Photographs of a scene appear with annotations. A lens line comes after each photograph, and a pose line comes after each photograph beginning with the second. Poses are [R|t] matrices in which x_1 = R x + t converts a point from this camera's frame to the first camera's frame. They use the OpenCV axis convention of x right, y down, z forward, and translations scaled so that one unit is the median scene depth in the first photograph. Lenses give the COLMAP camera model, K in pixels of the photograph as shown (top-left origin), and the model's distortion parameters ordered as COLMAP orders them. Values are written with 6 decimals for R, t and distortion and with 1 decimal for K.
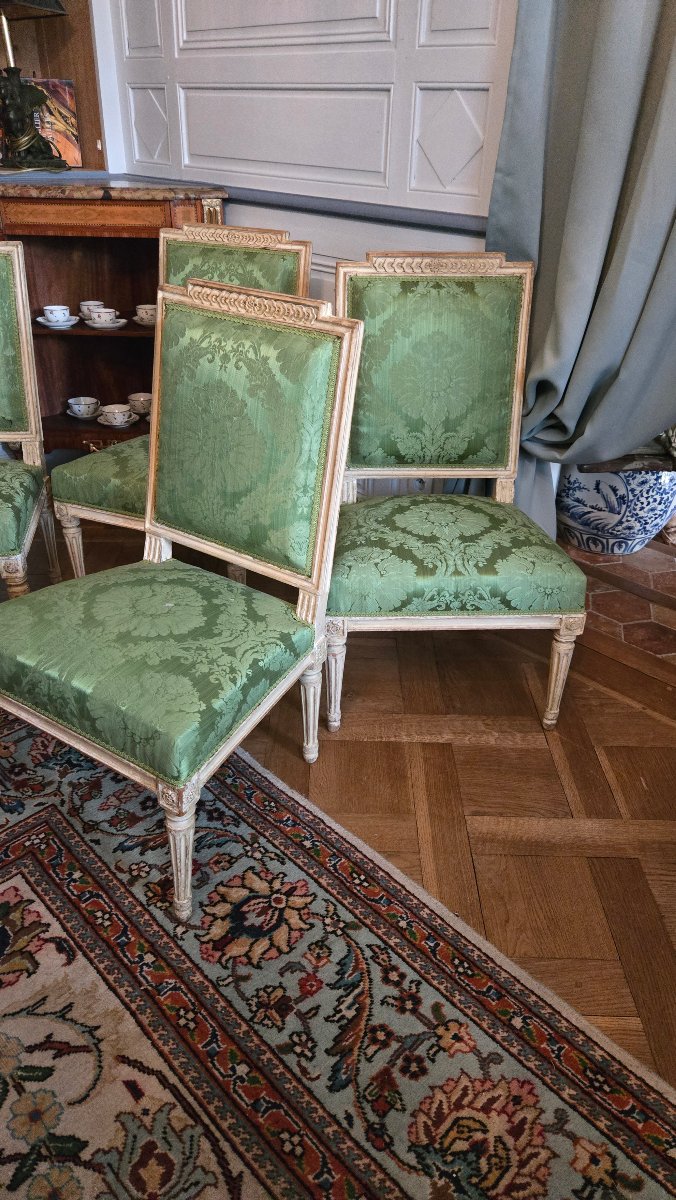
lens RADIAL K [[819.5, 0, 341.9], [0, 819.5, 596.6], [0, 0, 1]] dist [0.051793, -0.050346]
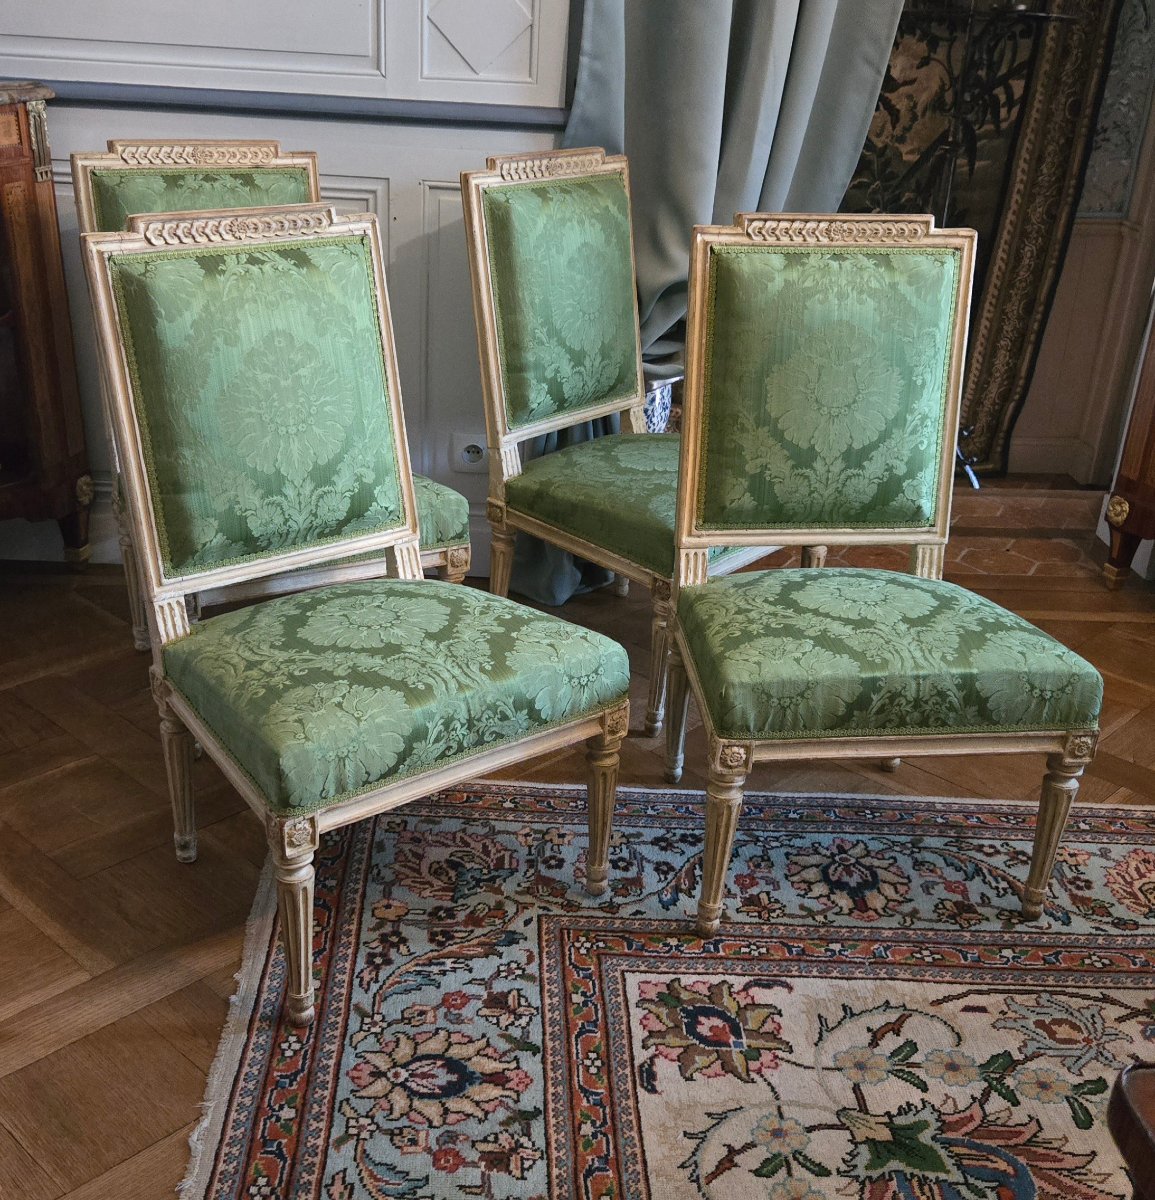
lens RADIAL K [[1439.3, 0, 551.1], [0, 1439.3, 659.1], [0, 0, 1]] dist [0.045055, 0.000000]
pose [[0.687075, -0.305776, 0.659112, -1.269318], [0.339434, 0.937142, 0.080925, -0.070746], [-0.642427, 0.168123, 0.747678, -0.004675]]
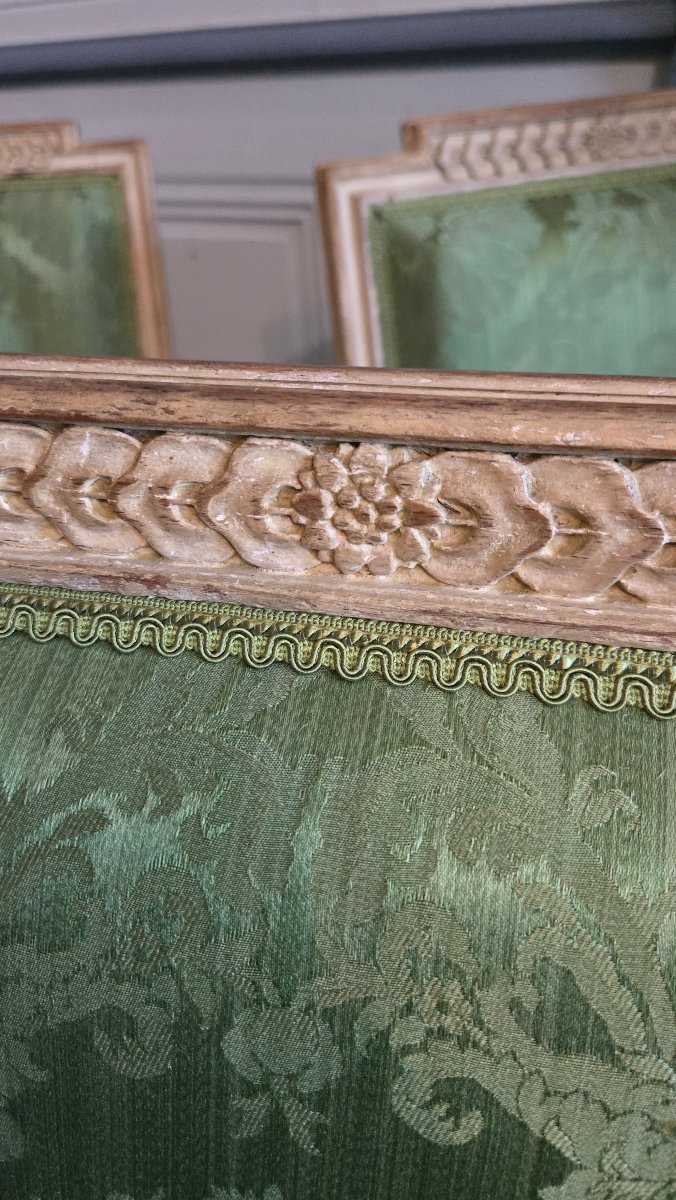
lens RADIAL K [[819.5, 0, 339.4], [0, 819.5, 591.1], [0, 0, 1]] dist [0.051793, -0.050346]
pose [[0.935733, -0.256609, 0.241983, -0.145442], [0.241985, 0.966202, 0.088861, -0.355530], [-0.256607, -0.024594, 0.966203, 0.889273]]
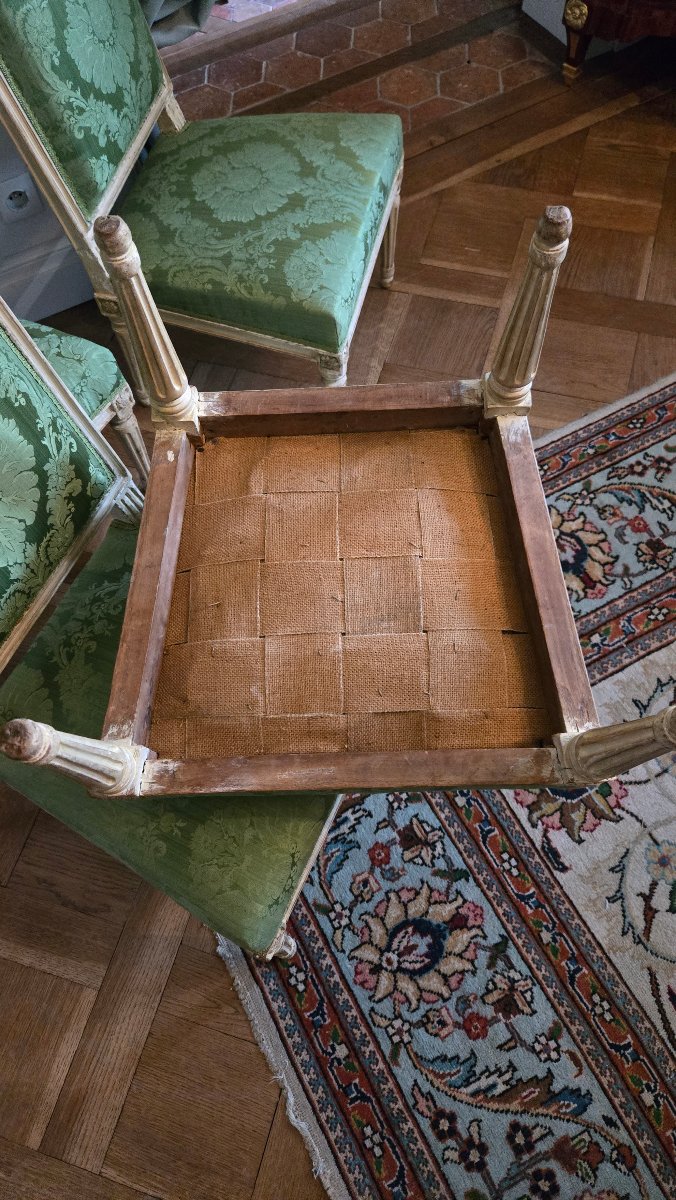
lens RADIAL K [[819.5, 0, 339.8], [0, 819.5, 593.0], [0, 0, 1]] dist [0.051793, -0.050346]
pose [[0.273692, -0.871557, 0.406794, -0.683444], [0.531576, 0.489547, 0.691210, -0.519460], [-0.801573, 0.027063, 0.597284, 0.566805]]
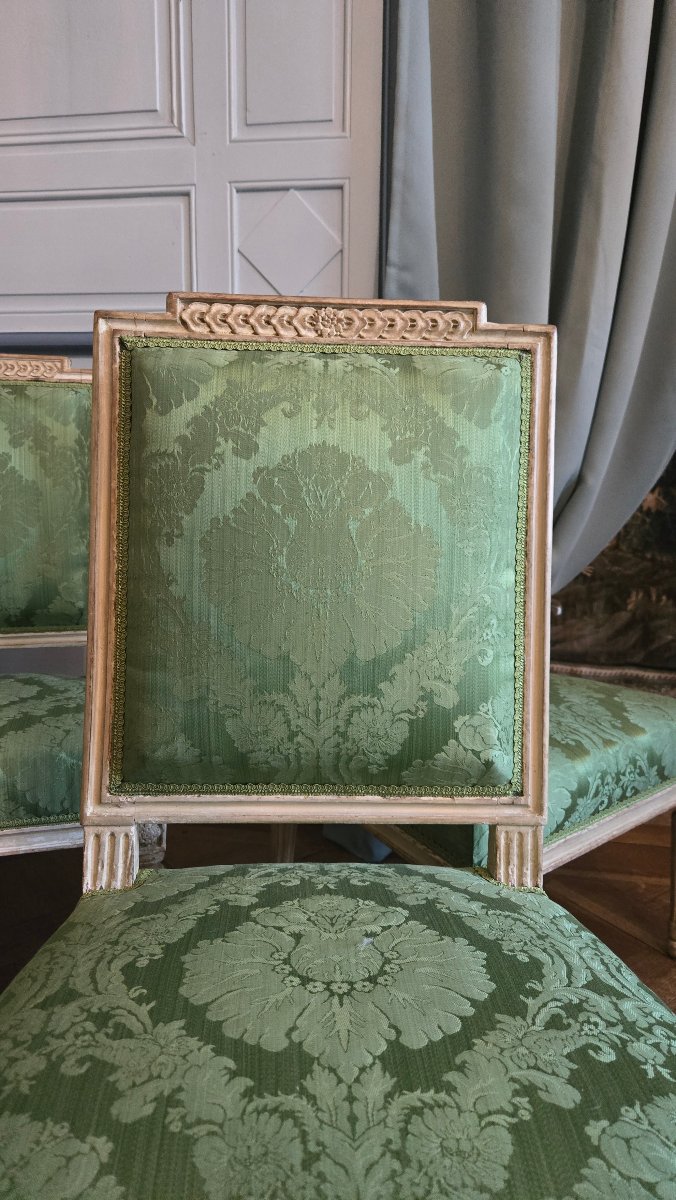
lens RADIAL K [[819.5, 0, 334.0], [0, 819.5, 589.1], [0, 0, 1]] dist [0.051793, -0.050346]
pose [[0.807875, -0.119381, 0.577136, -0.445406], [0.305459, 0.922290, -0.236805, -0.059660], [-0.504016, 0.367600, 0.781561, 0.636556]]
